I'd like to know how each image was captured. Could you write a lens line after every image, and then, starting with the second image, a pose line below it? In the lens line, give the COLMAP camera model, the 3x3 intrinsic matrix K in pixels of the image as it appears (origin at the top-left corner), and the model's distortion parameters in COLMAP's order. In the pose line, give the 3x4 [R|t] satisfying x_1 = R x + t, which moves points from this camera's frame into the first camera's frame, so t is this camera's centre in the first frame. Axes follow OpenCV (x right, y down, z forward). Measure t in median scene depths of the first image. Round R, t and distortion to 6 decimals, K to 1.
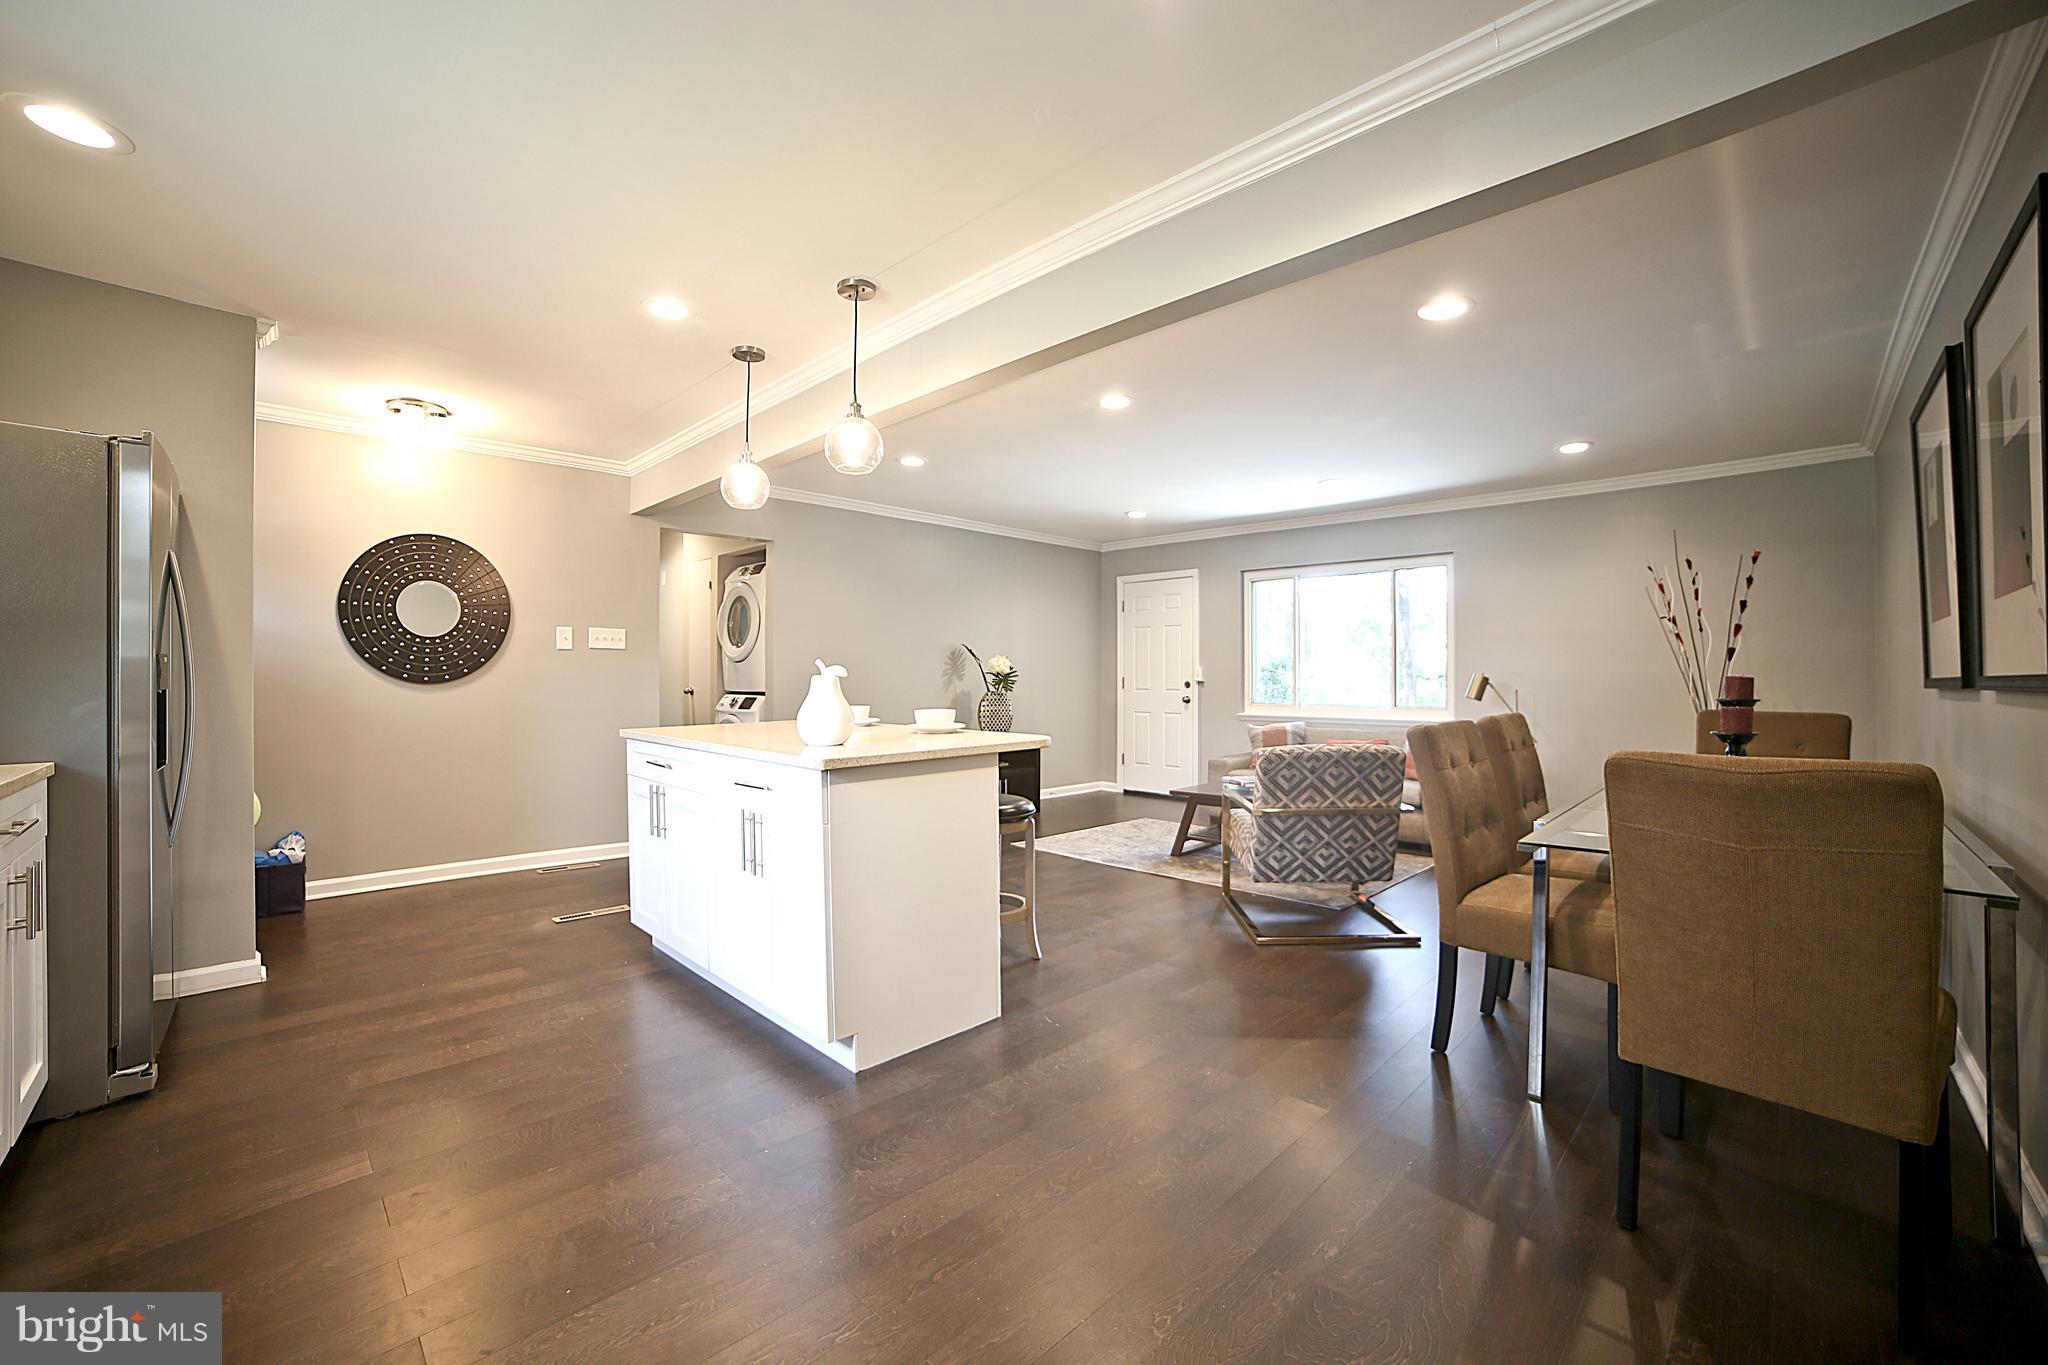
lens RADIAL K [[845.8, 0, 1069.8], [0, 845.8, 655.3], [0, 0, 1]] dist [-0.094400, 0.026031]
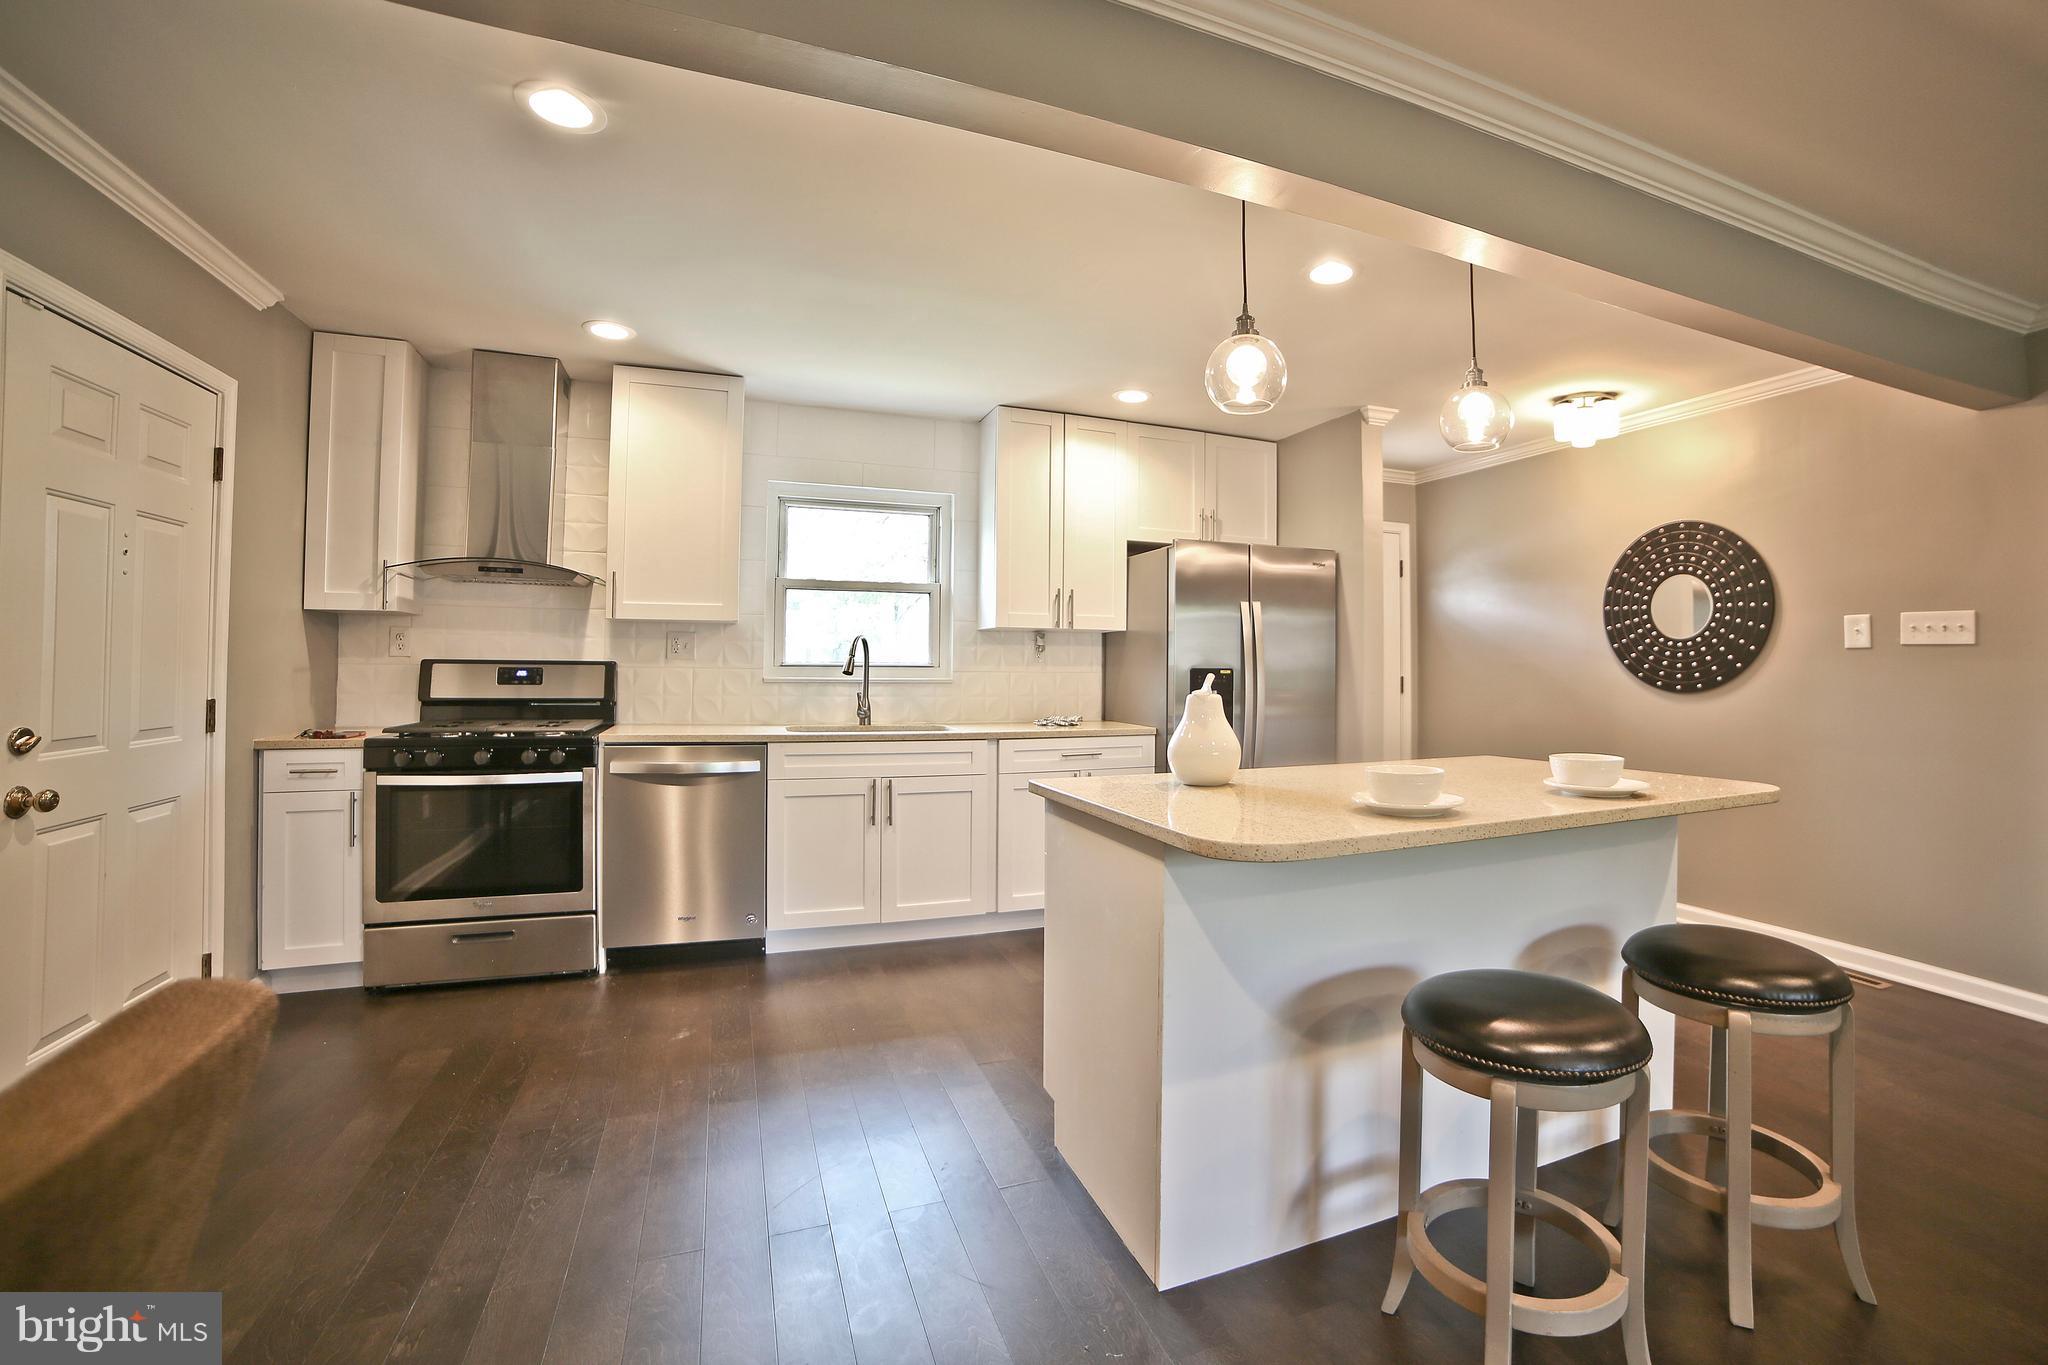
lens RADIAL K [[845.8, 0, 1069.8], [0, 845.8, 655.3], [0, 0, 1]] dist [-0.094400, 0.026031]
pose [[-0.425213, -0.012862, -0.905002, 0.281986], [0.014894, 0.999664, -0.021205, 0.003243], [0.904971, -0.022495, -0.424878, 0.782020]]
